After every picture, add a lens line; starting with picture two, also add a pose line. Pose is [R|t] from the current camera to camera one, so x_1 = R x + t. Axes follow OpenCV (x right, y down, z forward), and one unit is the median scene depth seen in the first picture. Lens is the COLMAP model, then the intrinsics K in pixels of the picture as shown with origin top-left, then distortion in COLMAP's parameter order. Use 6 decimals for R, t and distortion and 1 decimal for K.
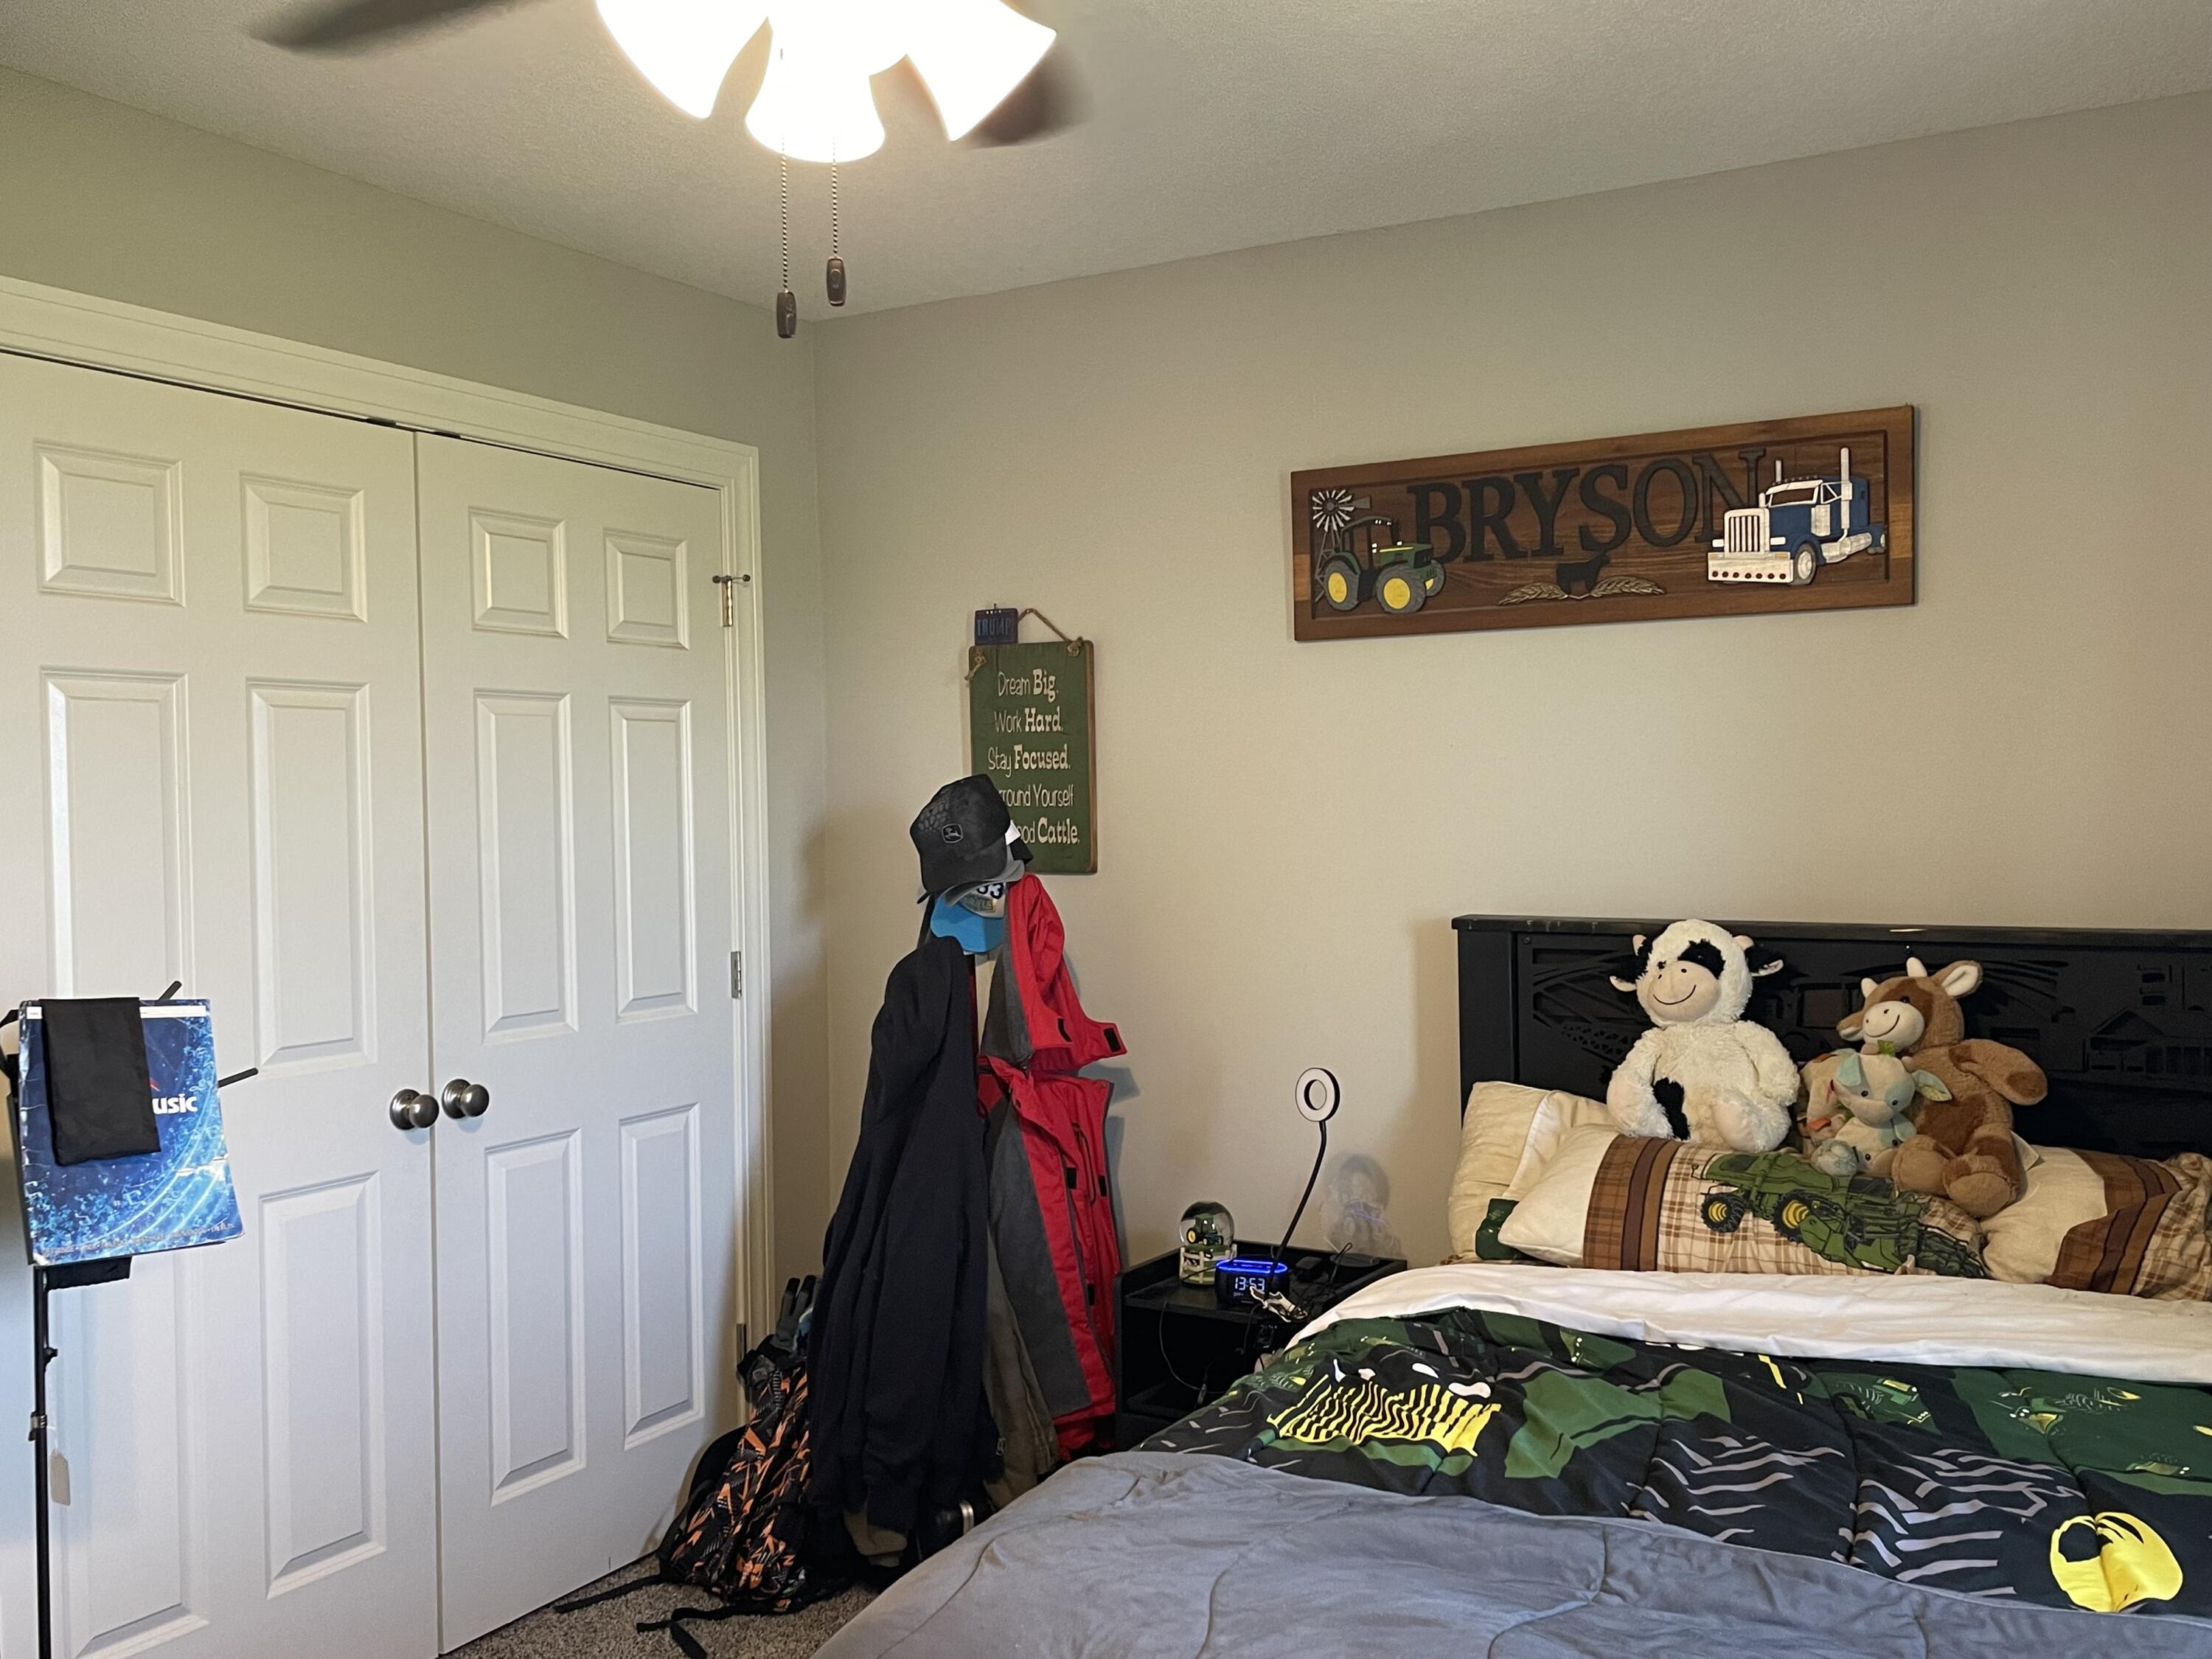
lens RADIAL K [[1987.1, 0, 1100.9], [0, 1987.1, 847.8], [0, 0, 1]] dist [0.094554, -0.118259]
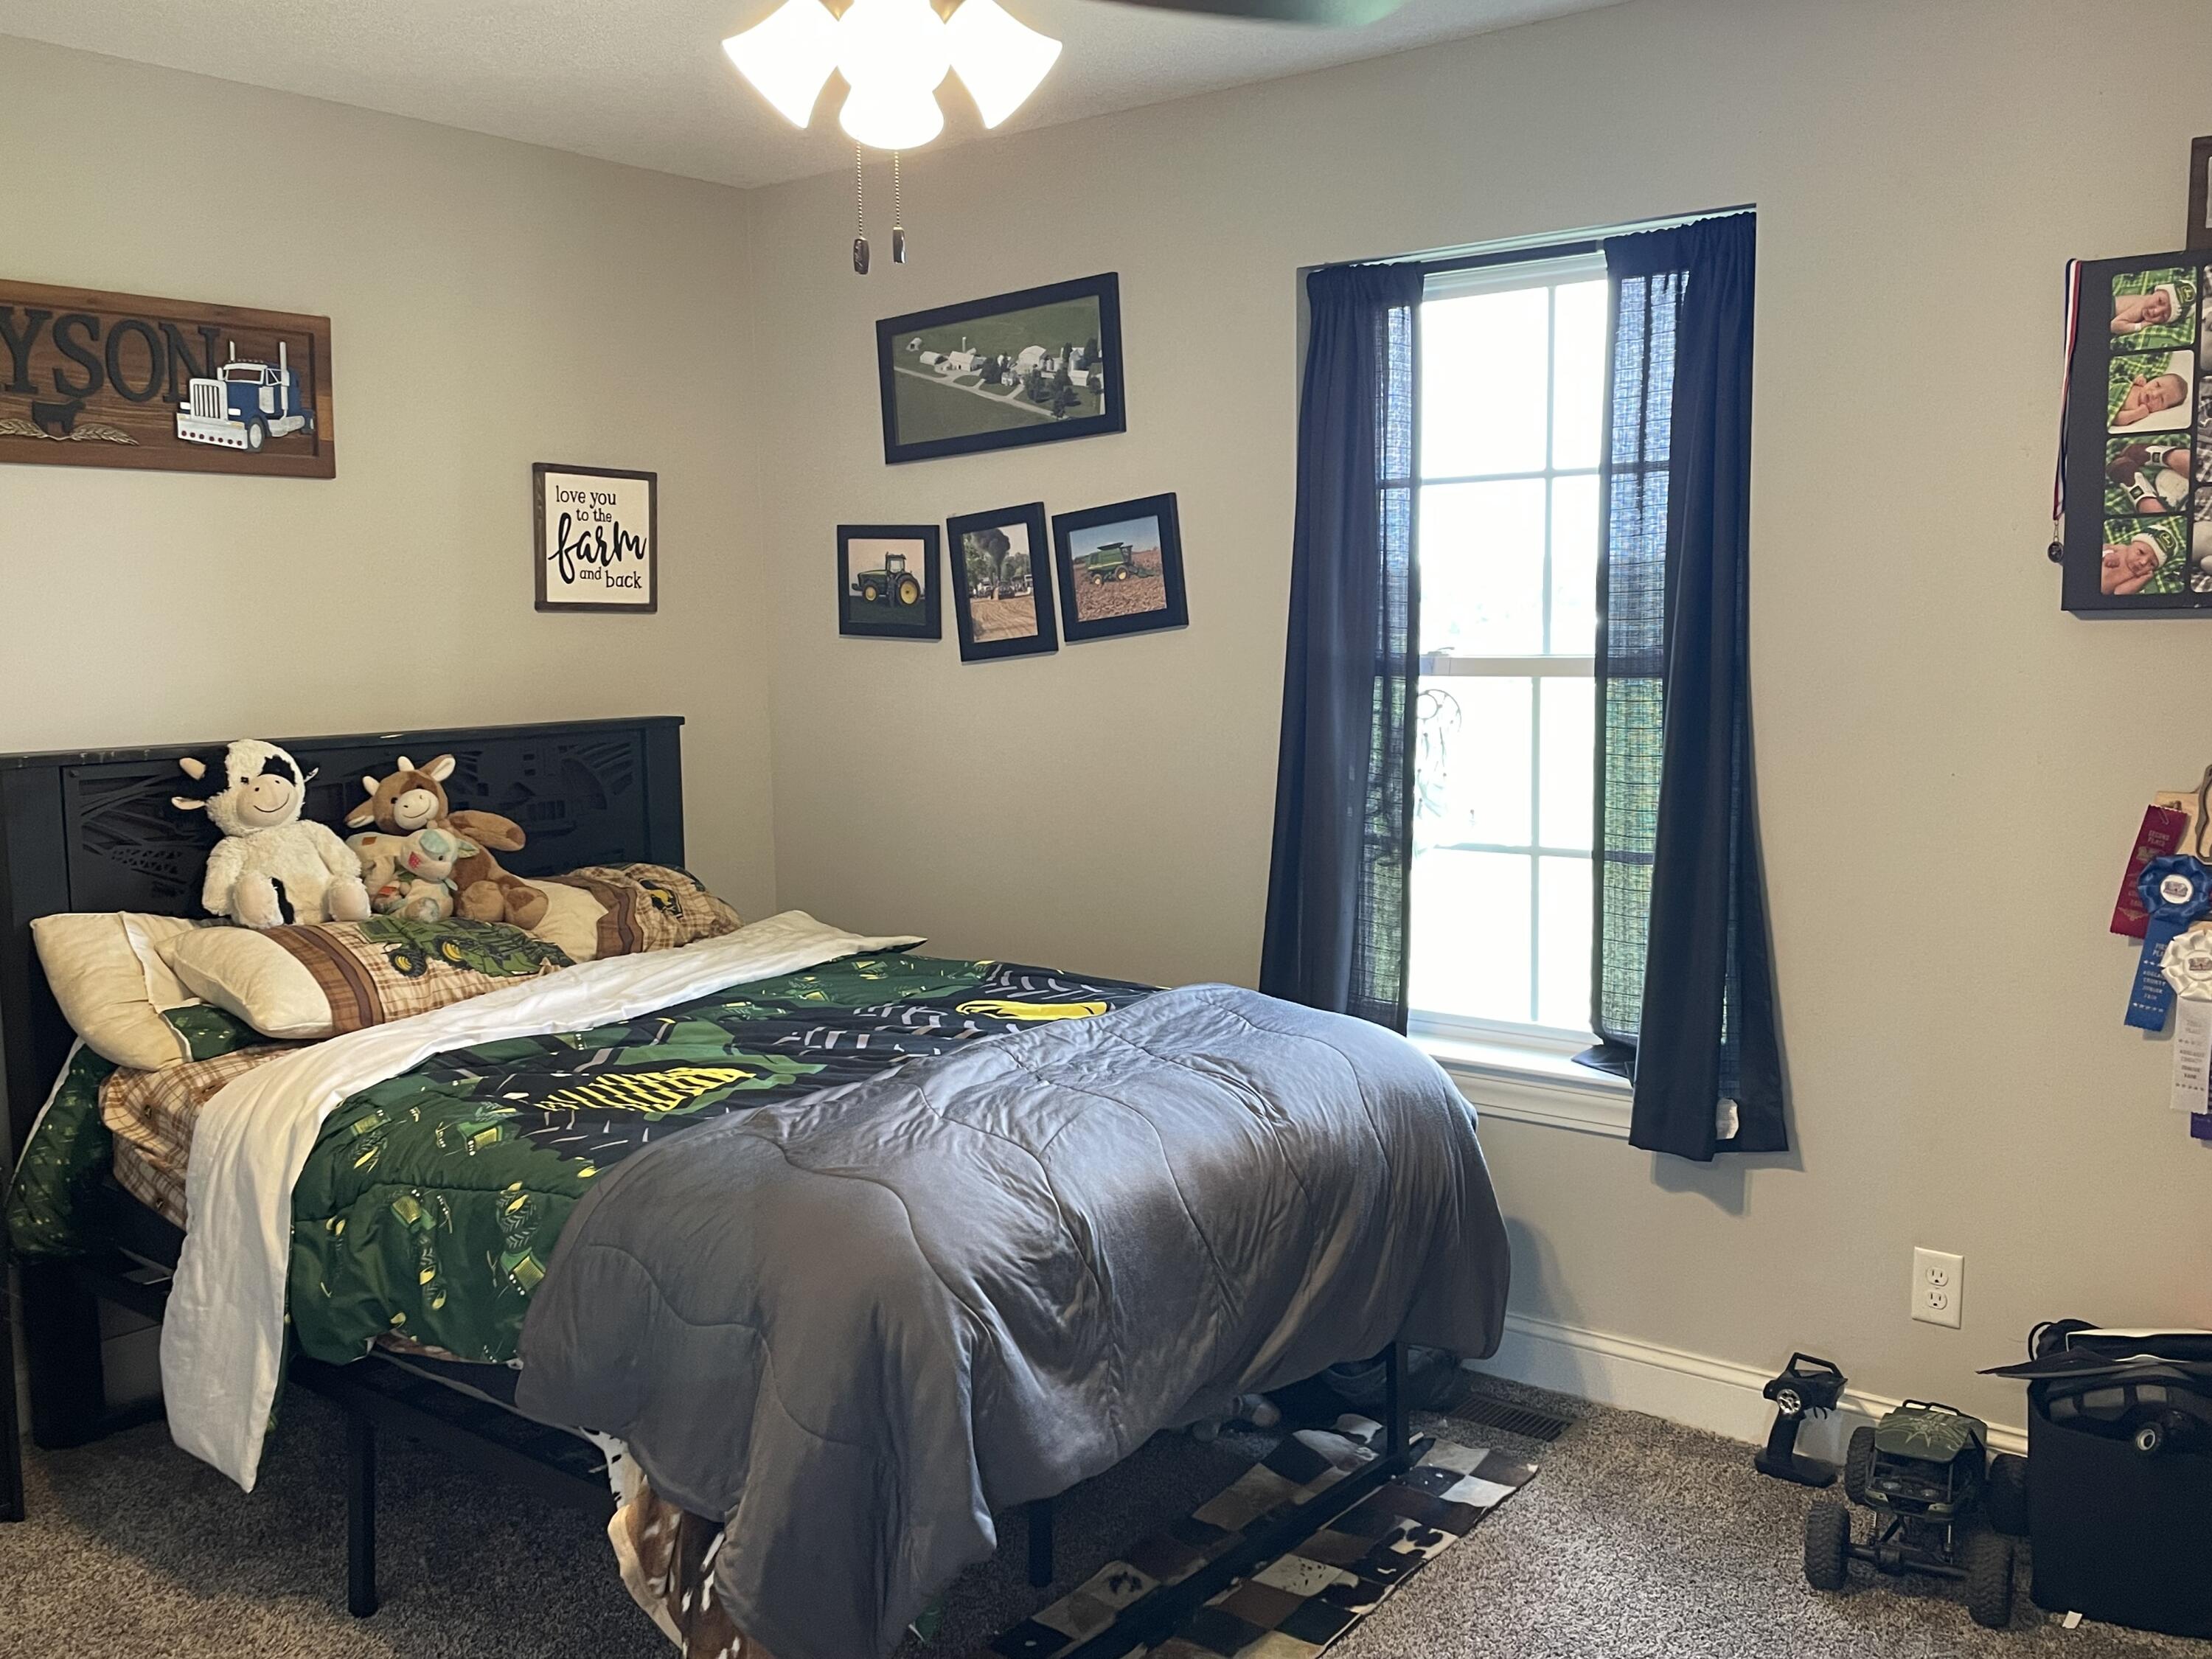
lens RADIAL K [[1987.1, 0, 1103.9], [0, 1987.1, 823.1], [0, 0, 1]] dist [0.094554, -0.118259]
pose [[0.154161, -0.094535, 0.983513, -0.759597], [0.033063, 0.995348, 0.090490, -0.004859], [-0.987492, 0.018568, 0.156569, 0.326662]]
